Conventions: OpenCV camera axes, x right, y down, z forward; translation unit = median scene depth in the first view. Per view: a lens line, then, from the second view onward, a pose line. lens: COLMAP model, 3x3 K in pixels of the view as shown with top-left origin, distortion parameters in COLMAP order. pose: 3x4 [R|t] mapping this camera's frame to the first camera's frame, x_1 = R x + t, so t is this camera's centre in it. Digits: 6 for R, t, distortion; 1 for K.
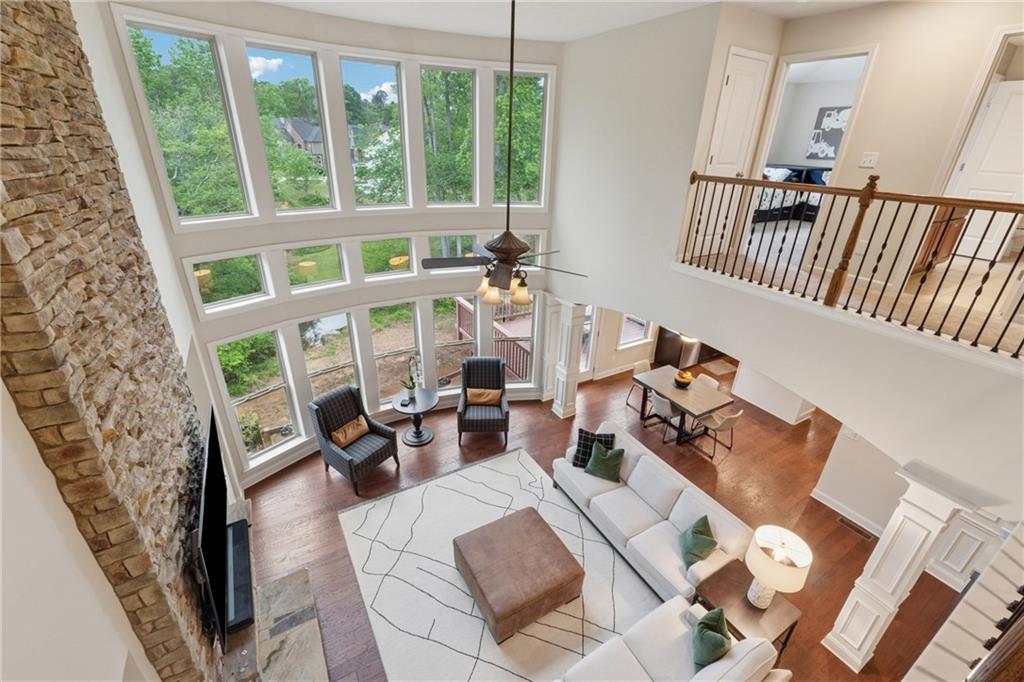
lens RADIAL K [[433.4, 0, 512.6], [0, 433.4, 334.9], [0, 0, 1]] dist [-0.004202, -0.000262]
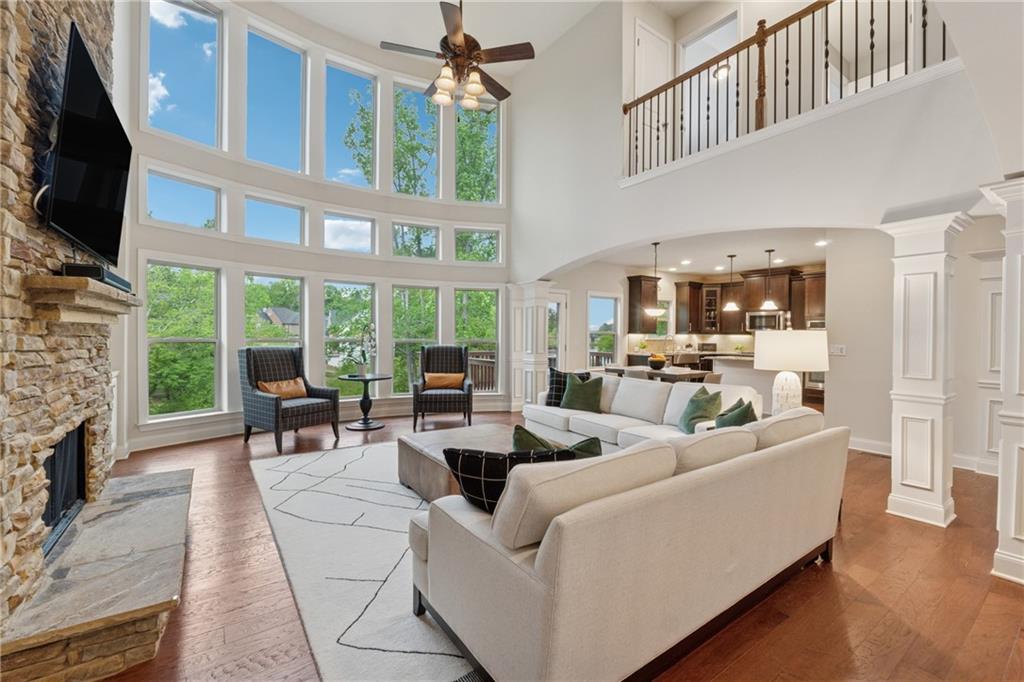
lens RADIAL K [[433.4, 0, 512.6], [0, 433.4, 334.9], [0, 0, 1]] dist [-0.004202, -0.000262]
pose [[0.996969, -0.023576, 0.074140, 0.011593], [0.051728, 0.912690, -0.405366, 0.481633], [-0.058110, 0.407973, 0.911143, 0.153405]]
